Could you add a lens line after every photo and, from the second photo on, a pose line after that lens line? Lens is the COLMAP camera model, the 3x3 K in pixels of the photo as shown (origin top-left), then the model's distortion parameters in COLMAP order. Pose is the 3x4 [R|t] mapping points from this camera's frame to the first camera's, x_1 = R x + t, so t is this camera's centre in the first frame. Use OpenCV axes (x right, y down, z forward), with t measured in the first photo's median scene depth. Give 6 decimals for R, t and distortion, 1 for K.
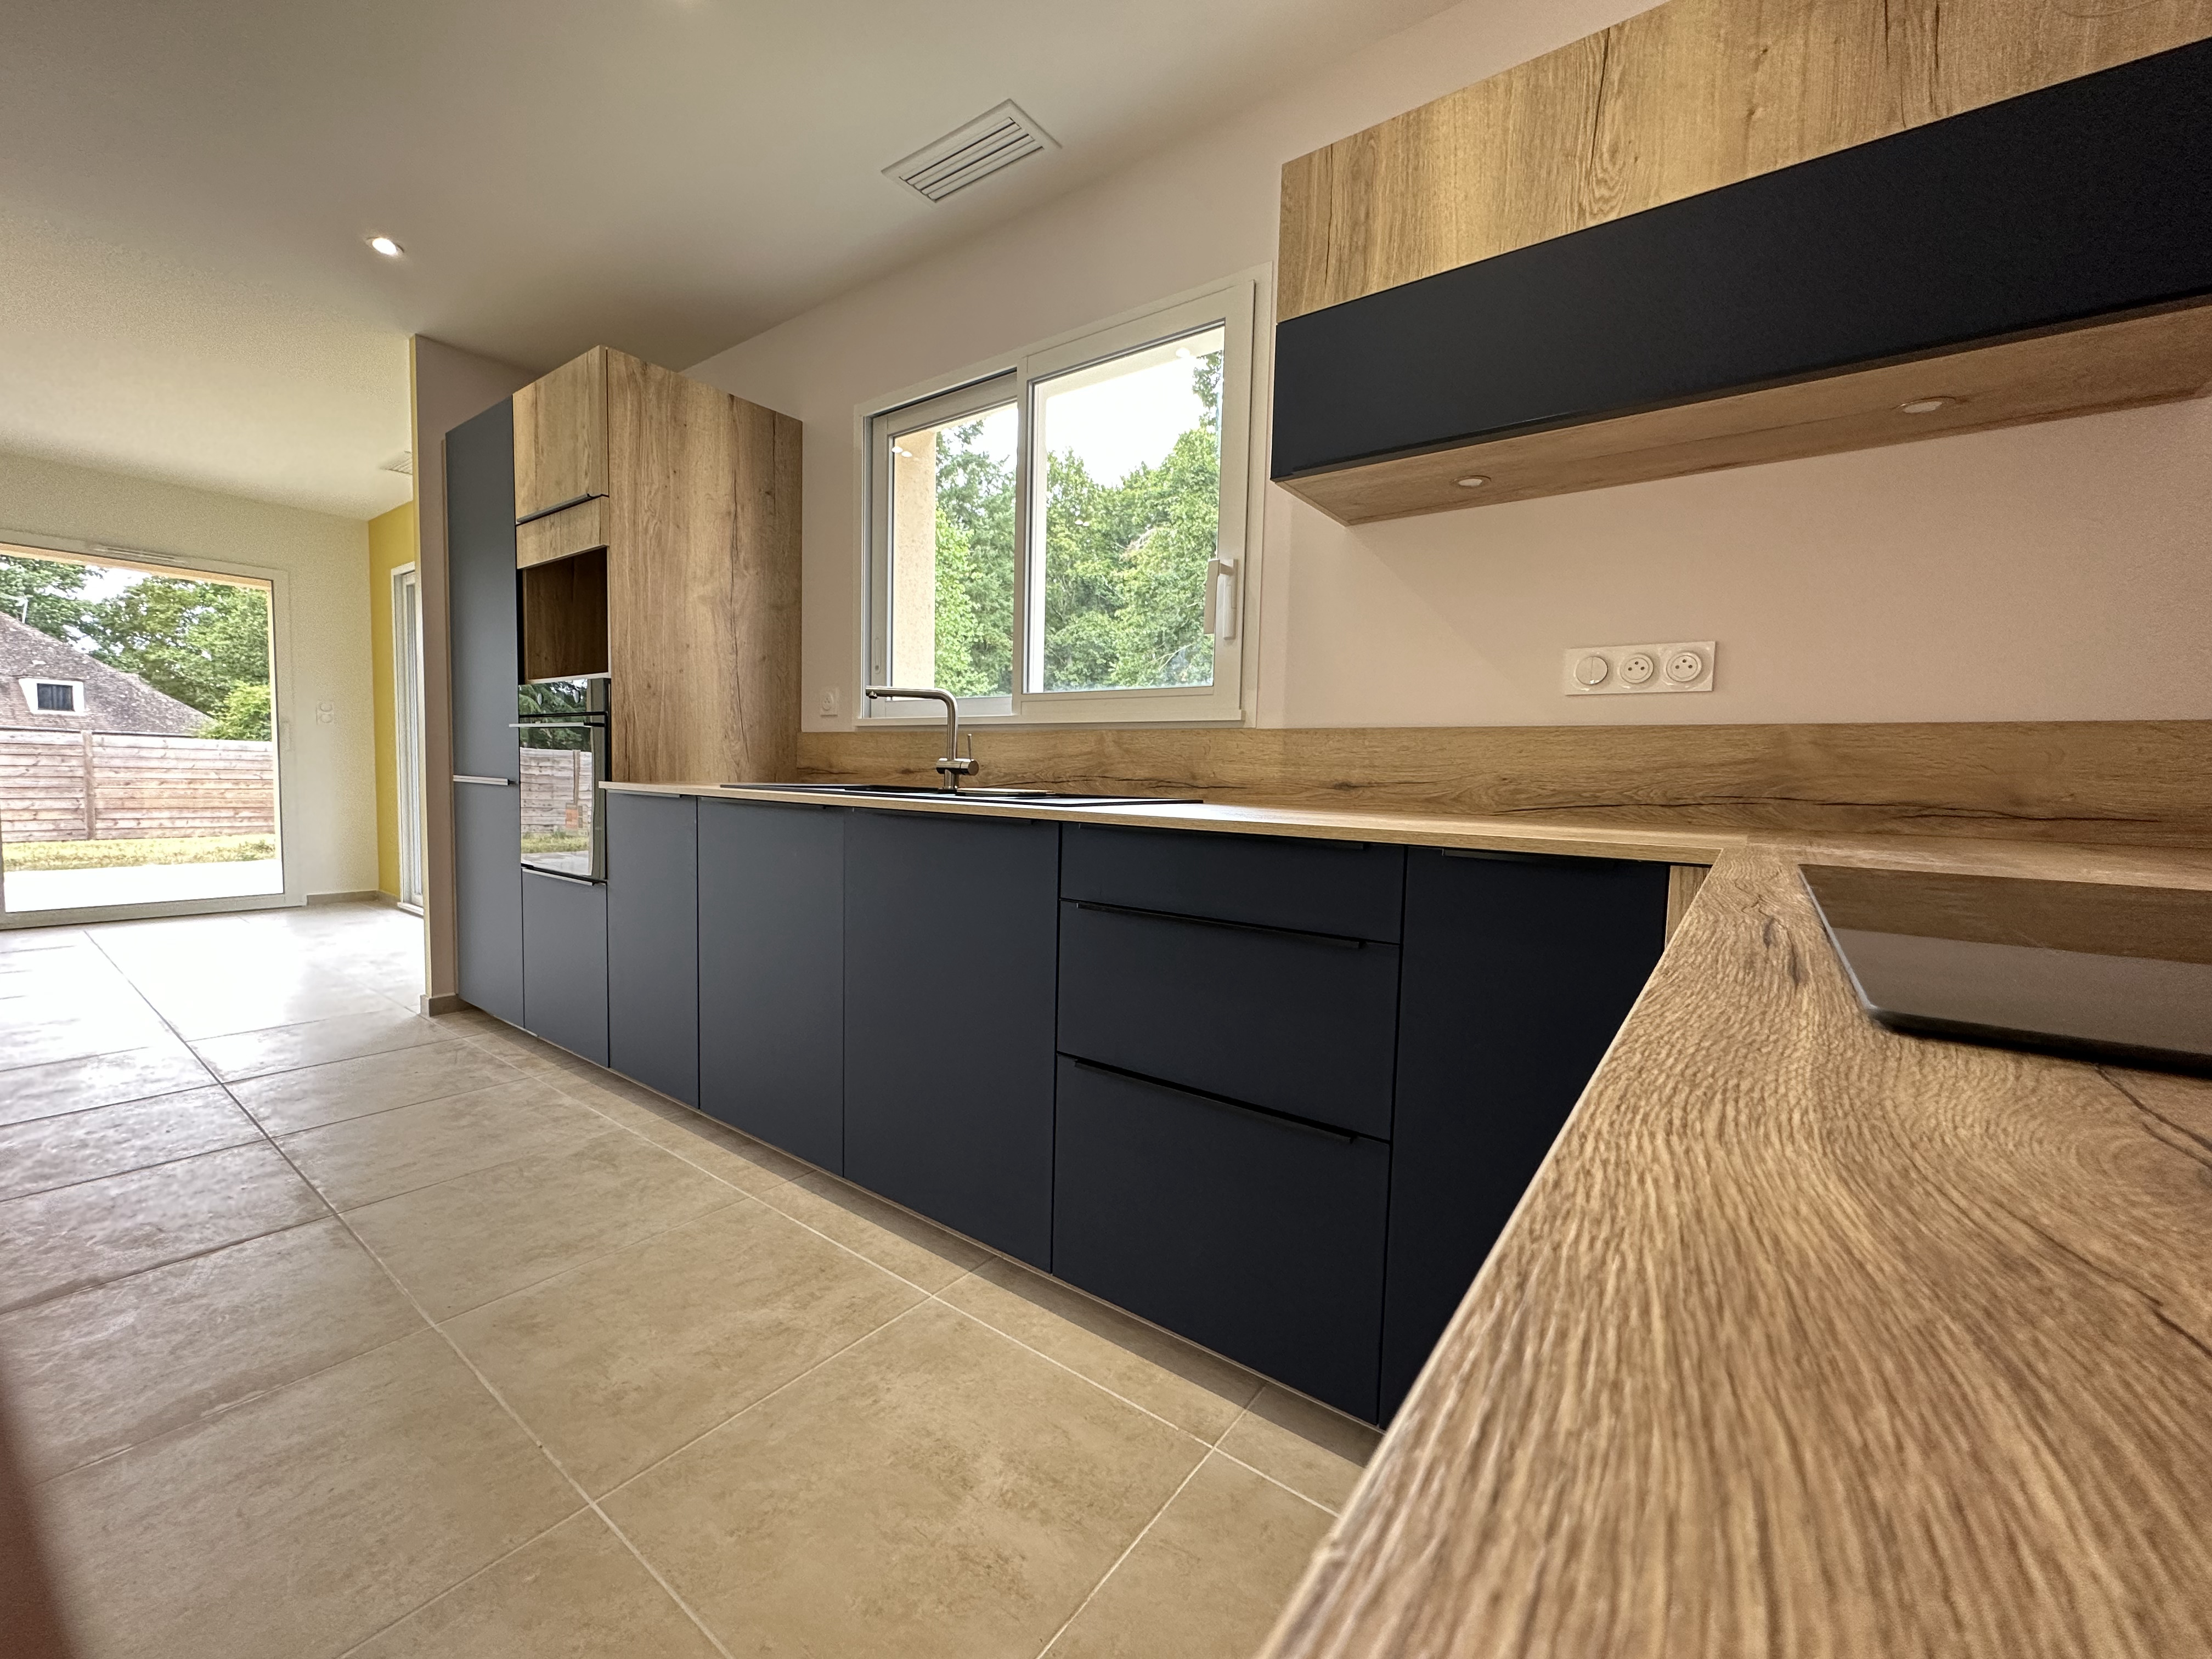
lens RADIAL K [[886.4, 0, 1122.1], [0, 886.4, 832.4], [0, 0, 1]] dist [-0.001797, -0.000234]
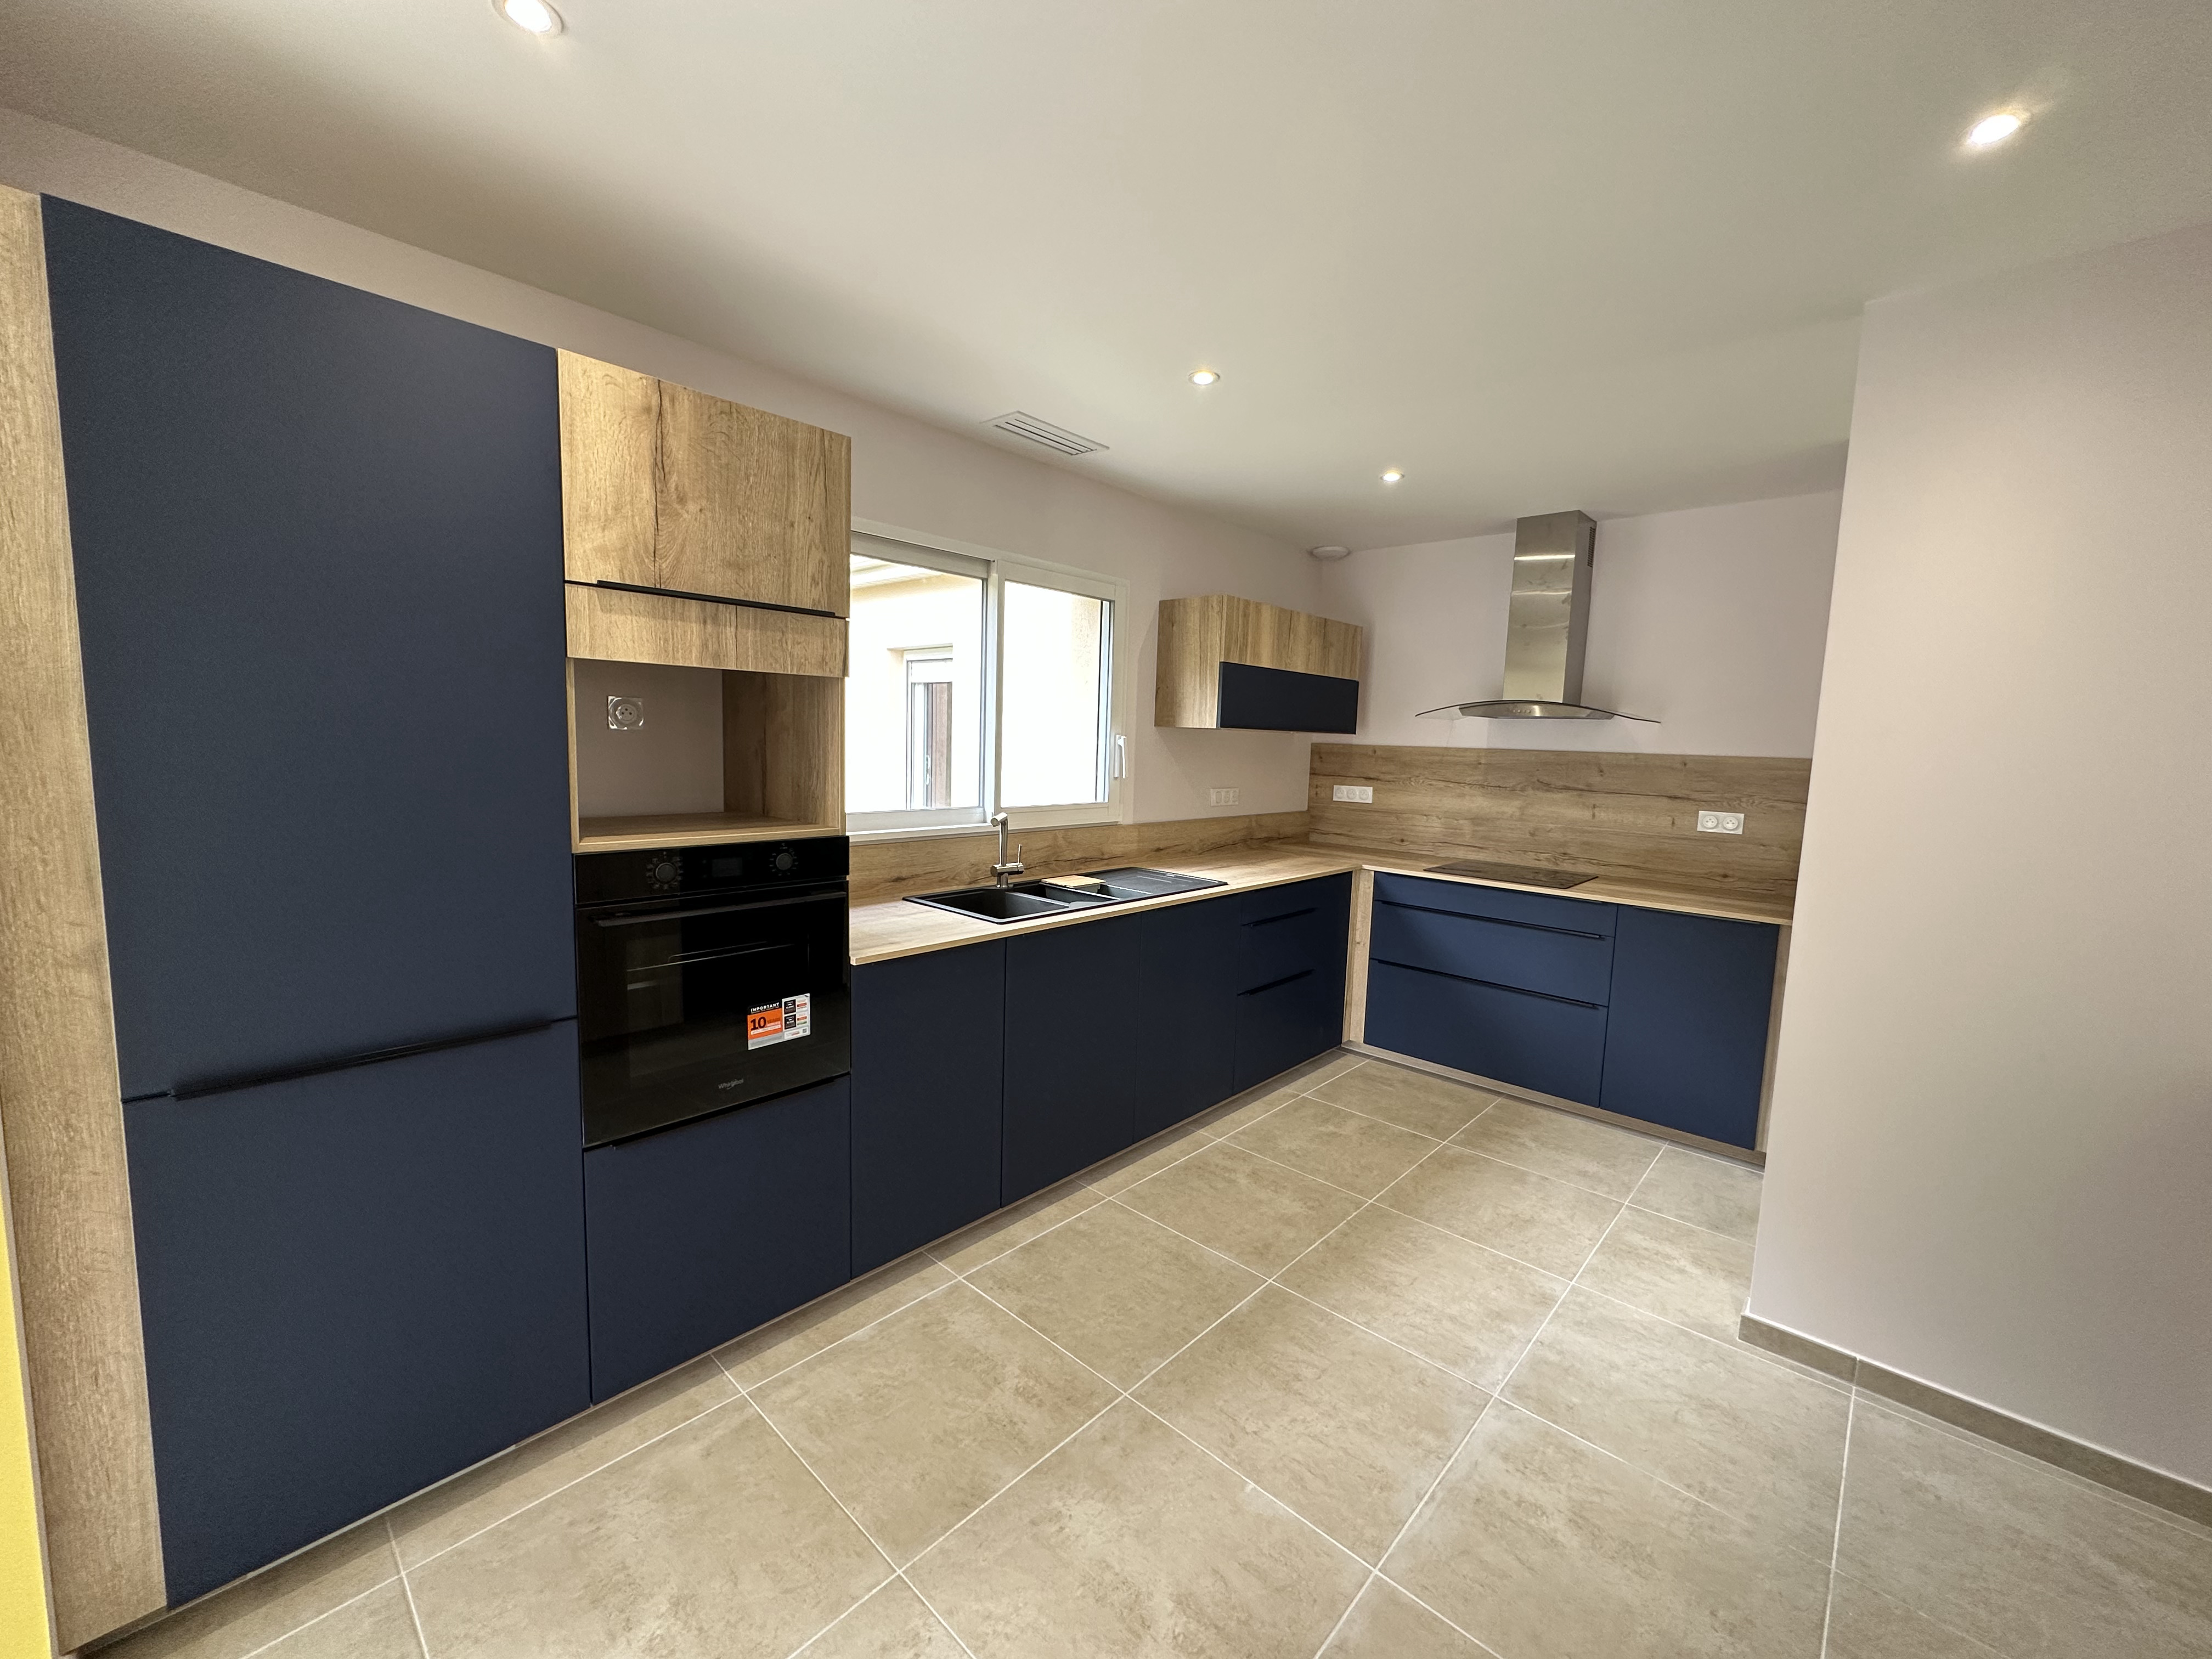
lens RADIAL K [[886.4, 0, 1095.7], [0, 886.4, 830.9], [0, 0, 1]] dist [-0.001797, -0.000234]
pose [[0.117933, -0.126618, 0.984916, -1.338762], [0.038485, 0.991675, 0.122878, -0.263545], [-0.992276, 0.023413, 0.121824, 0.645766]]
